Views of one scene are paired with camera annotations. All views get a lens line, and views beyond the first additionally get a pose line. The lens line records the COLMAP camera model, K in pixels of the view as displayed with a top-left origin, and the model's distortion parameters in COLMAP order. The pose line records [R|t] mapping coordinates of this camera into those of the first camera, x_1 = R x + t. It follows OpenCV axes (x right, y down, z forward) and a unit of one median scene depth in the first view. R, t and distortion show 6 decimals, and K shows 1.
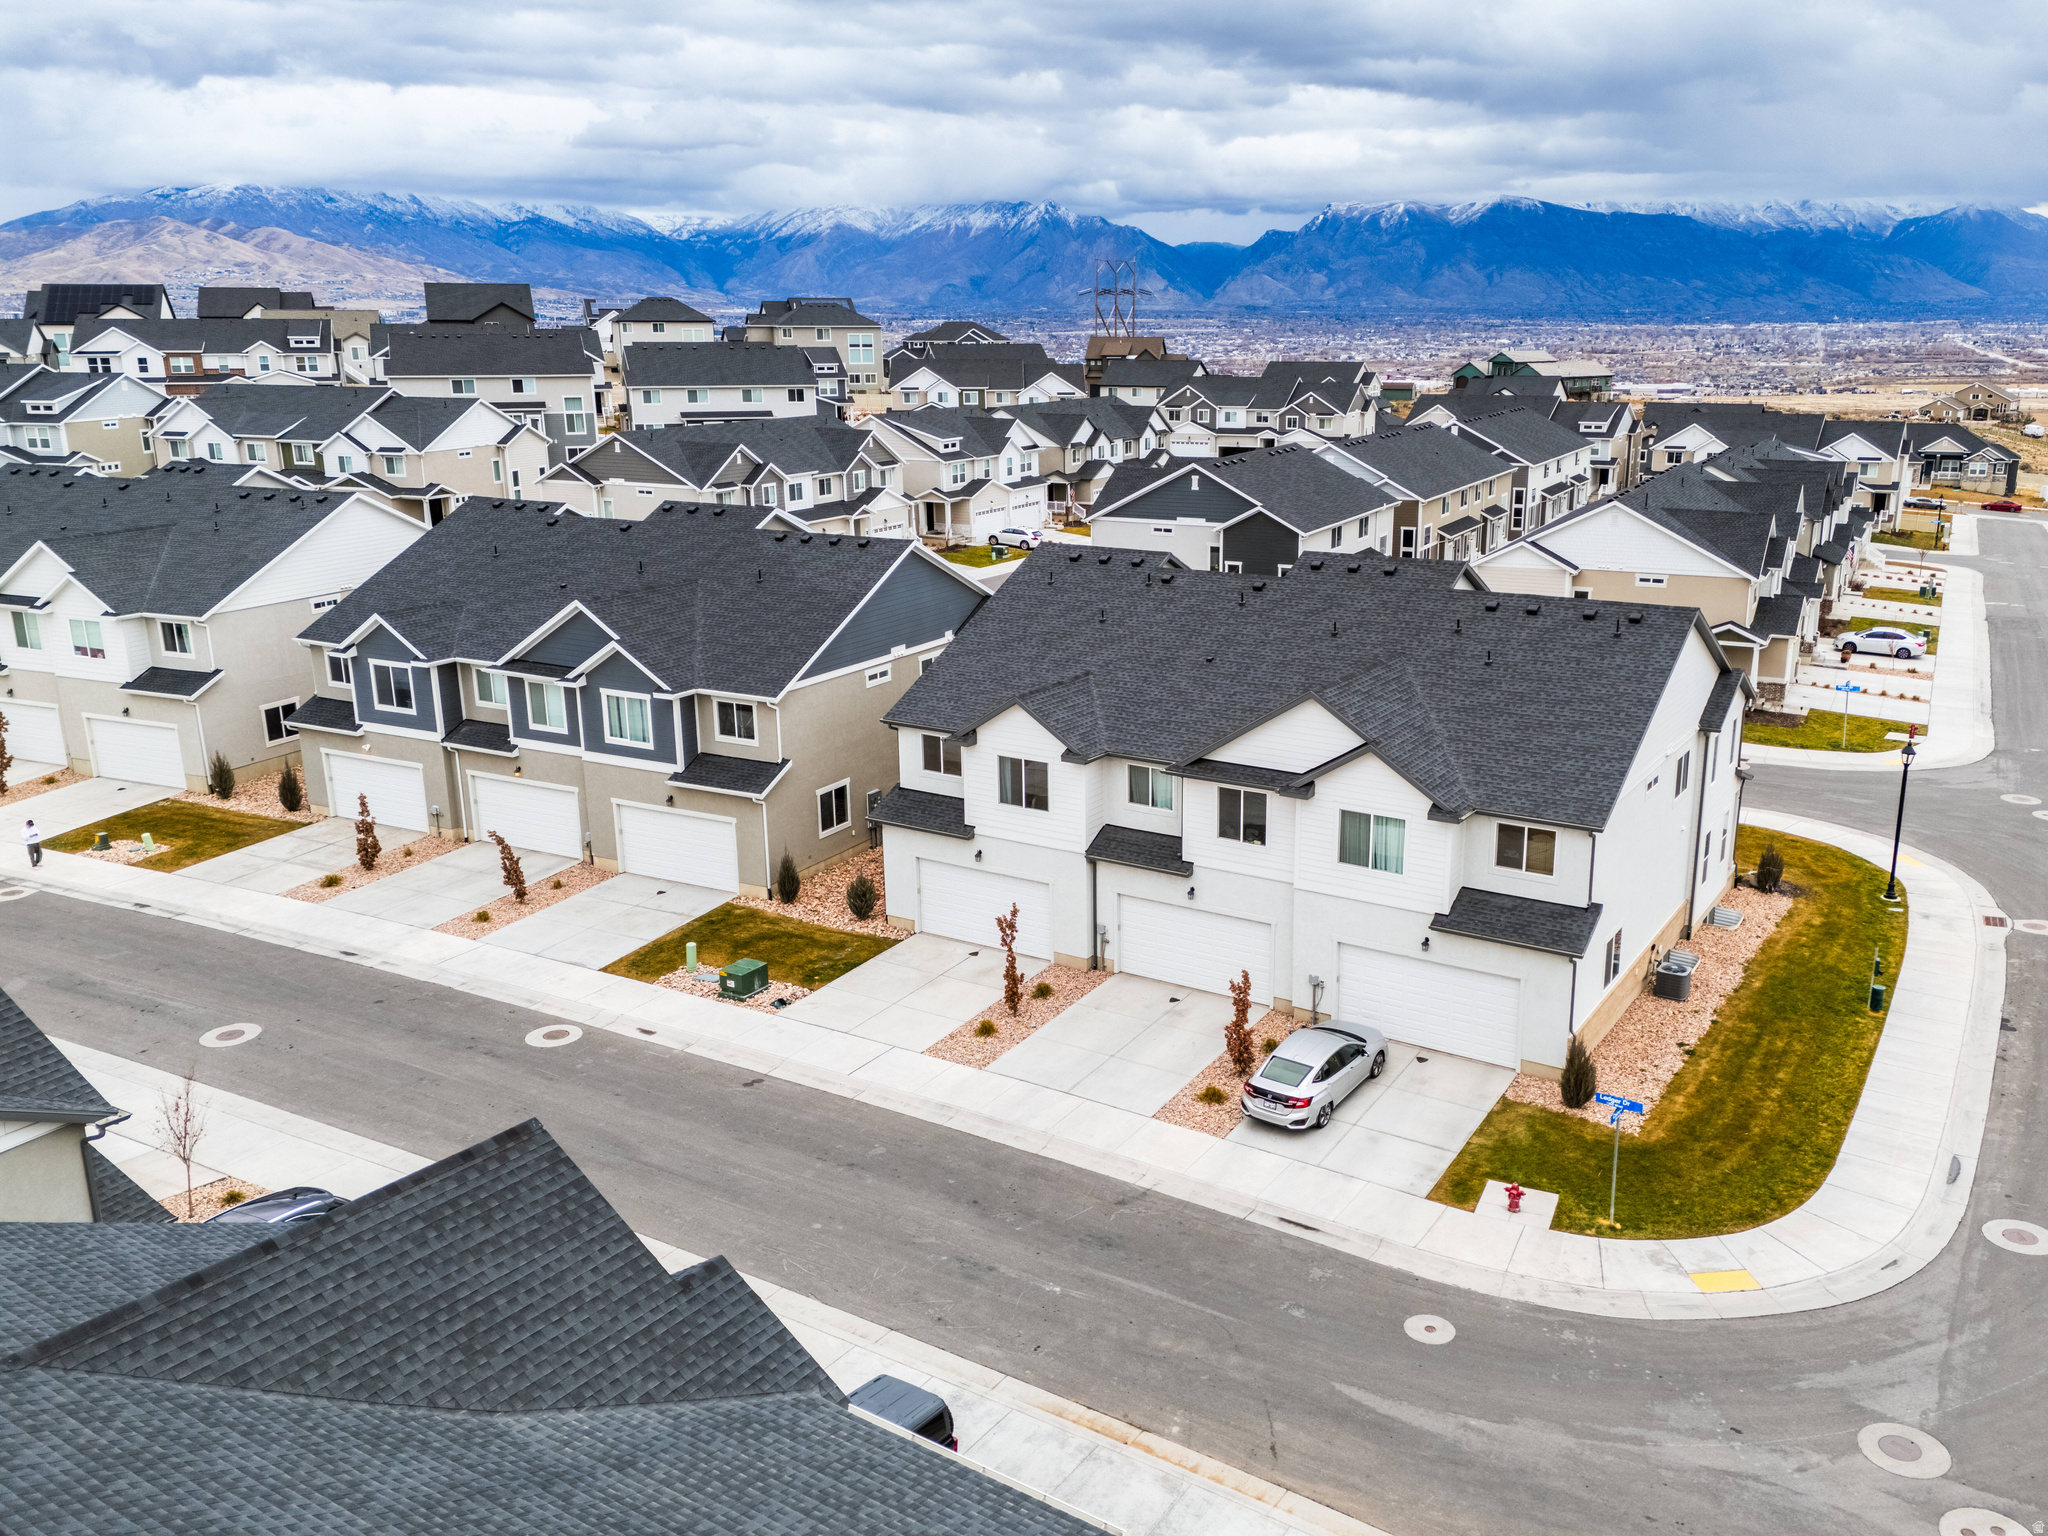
lens RADIAL K [[1635.5, 0, 1135.9], [0, 1635.5, 761.8], [0, 0, 1]] dist [0.087128, -0.084897]
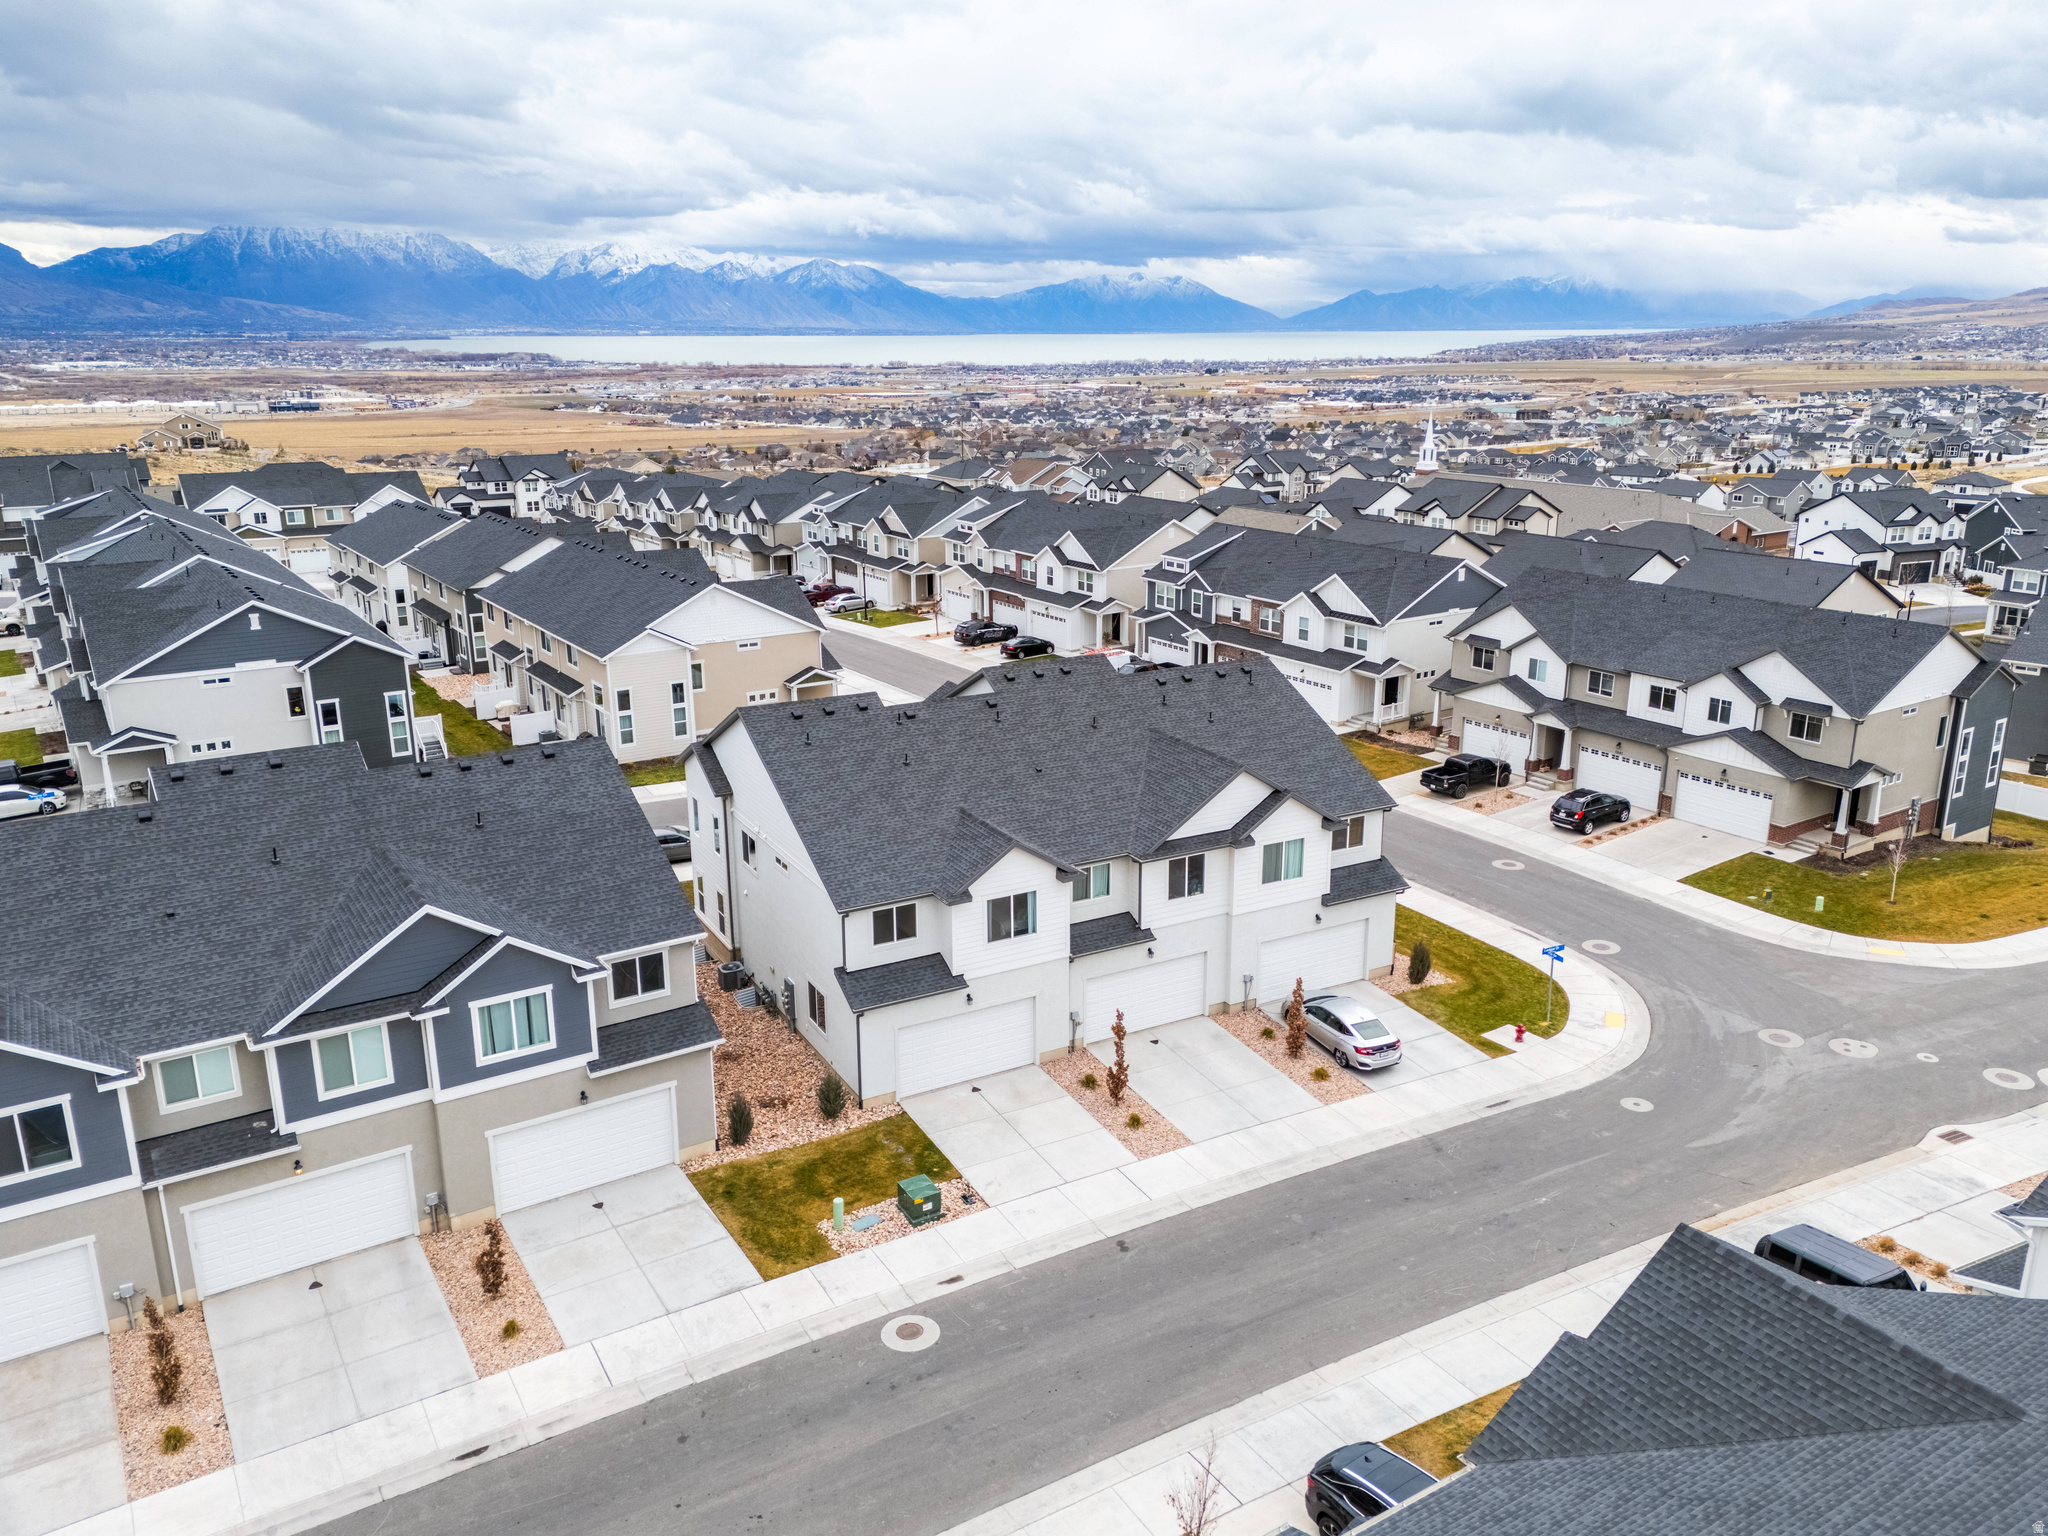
lens RADIAL K [[1559.8, 0, 1021.7], [0, 1559.8, 740.2], [0, 0, 1]] dist [0.075229, -0.065678]
pose [[0.504403, -0.222995, 0.834177, -0.922382], [0.228175, 0.966159, 0.120305, -0.227973], [-0.832774, 0.129656, 0.538216, 0.417727]]
